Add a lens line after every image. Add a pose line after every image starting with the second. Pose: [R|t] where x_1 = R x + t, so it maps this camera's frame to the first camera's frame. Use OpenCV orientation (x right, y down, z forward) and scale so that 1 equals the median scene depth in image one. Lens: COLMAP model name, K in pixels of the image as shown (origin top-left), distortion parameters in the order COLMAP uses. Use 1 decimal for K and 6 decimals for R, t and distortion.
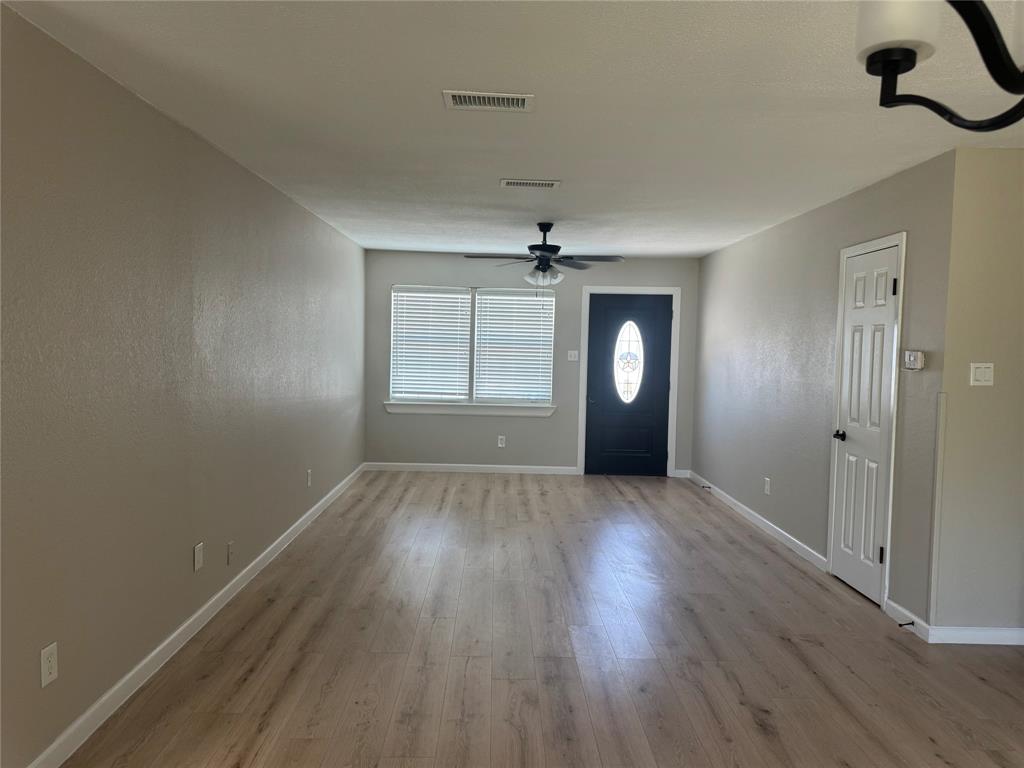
lens RADIAL K [[744.1, 0, 511.8], [0, 744.1, 387.3], [0, 0, 1]] dist [0.015157, 0.000664]
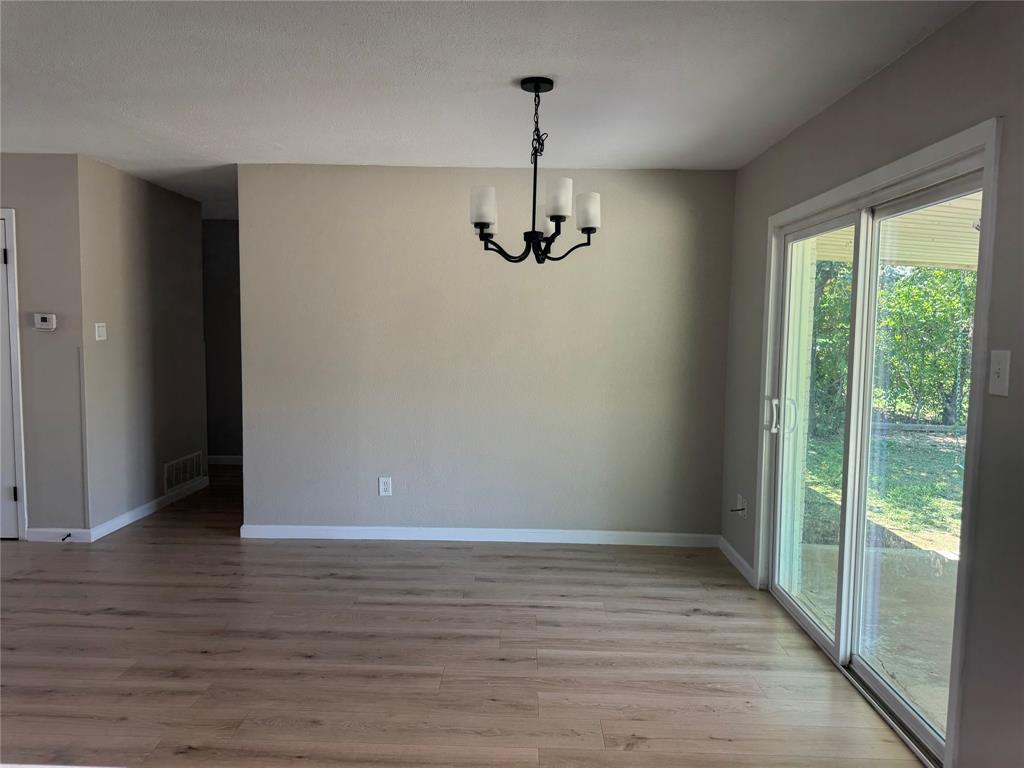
lens RADIAL K [[744.1, 0, 511.5], [0, 744.1, 379.0], [0, 0, 1]] dist [0.015157, 0.000664]
pose [[0.044735, -0.095713, 0.994403, -0.655563], [0.041493, 0.994719, 0.093877, -0.027590], [-0.998137, 0.037062, 0.048470, 0.207779]]
